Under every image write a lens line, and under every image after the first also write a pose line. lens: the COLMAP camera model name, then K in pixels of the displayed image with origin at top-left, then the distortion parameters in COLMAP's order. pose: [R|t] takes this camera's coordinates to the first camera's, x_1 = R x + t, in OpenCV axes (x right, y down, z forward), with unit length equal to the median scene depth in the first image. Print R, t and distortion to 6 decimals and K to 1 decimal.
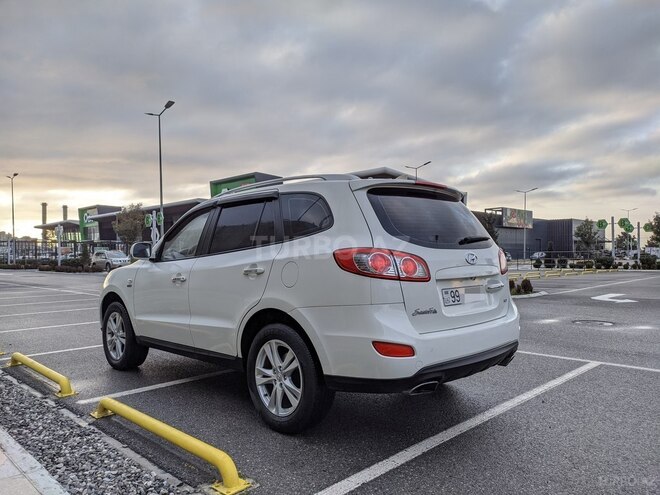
lens RADIAL K [[487.4, 0, 327.8], [0, 487.4, 245.8], [0, 0, 1]] dist [0.055789, -0.039073]
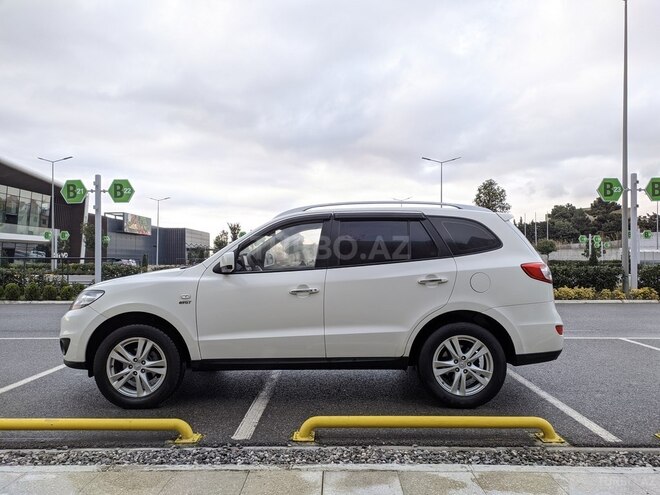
lens RADIAL K [[487.4, 0, 330.9], [0, 487.4, 250.9], [0, 0, 1]] dist [0.055789, -0.039073]
pose [[0.707962, 0.020984, 0.705938, -1.100147], [-0.019925, 0.999754, -0.009735, -0.003485], [-0.705969, -0.007174, 0.708206, 0.317447]]
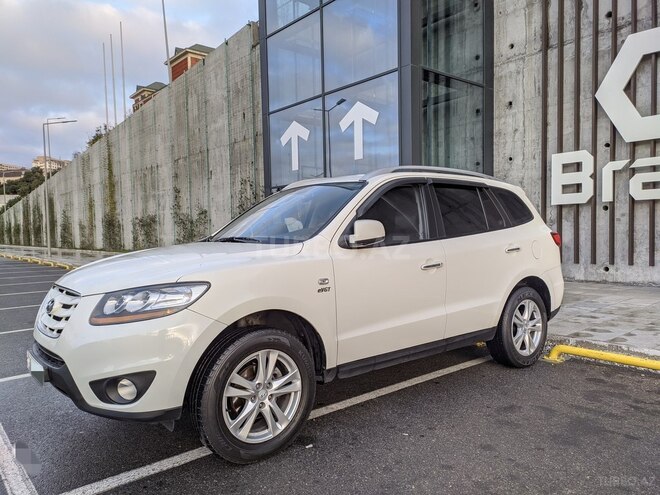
lens RADIAL K [[487.4, 0, 334.9], [0, 487.4, 251.0], [0, 0, 1]] dist [0.055789, -0.039073]
pose [[0.083705, -0.021614, 0.996256, -1.299039], [-0.005326, 0.999741, 0.022137, 0.025243], [-0.996476, -0.007159, 0.083568, 1.148189]]
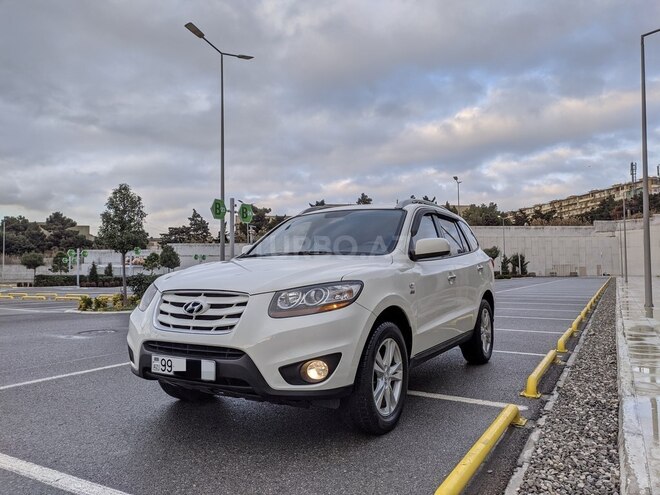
lens RADIAL K [[487.4, 0, 331.7], [0, 487.4, 249.9], [0, 0, 1]] dist [0.055789, -0.039073]
pose [[-0.264147, 0.057312, 0.962778, -1.410433], [-0.006476, 0.998105, -0.061192, 0.075424], [-0.964461, -0.022398, -0.263275, 1.588457]]
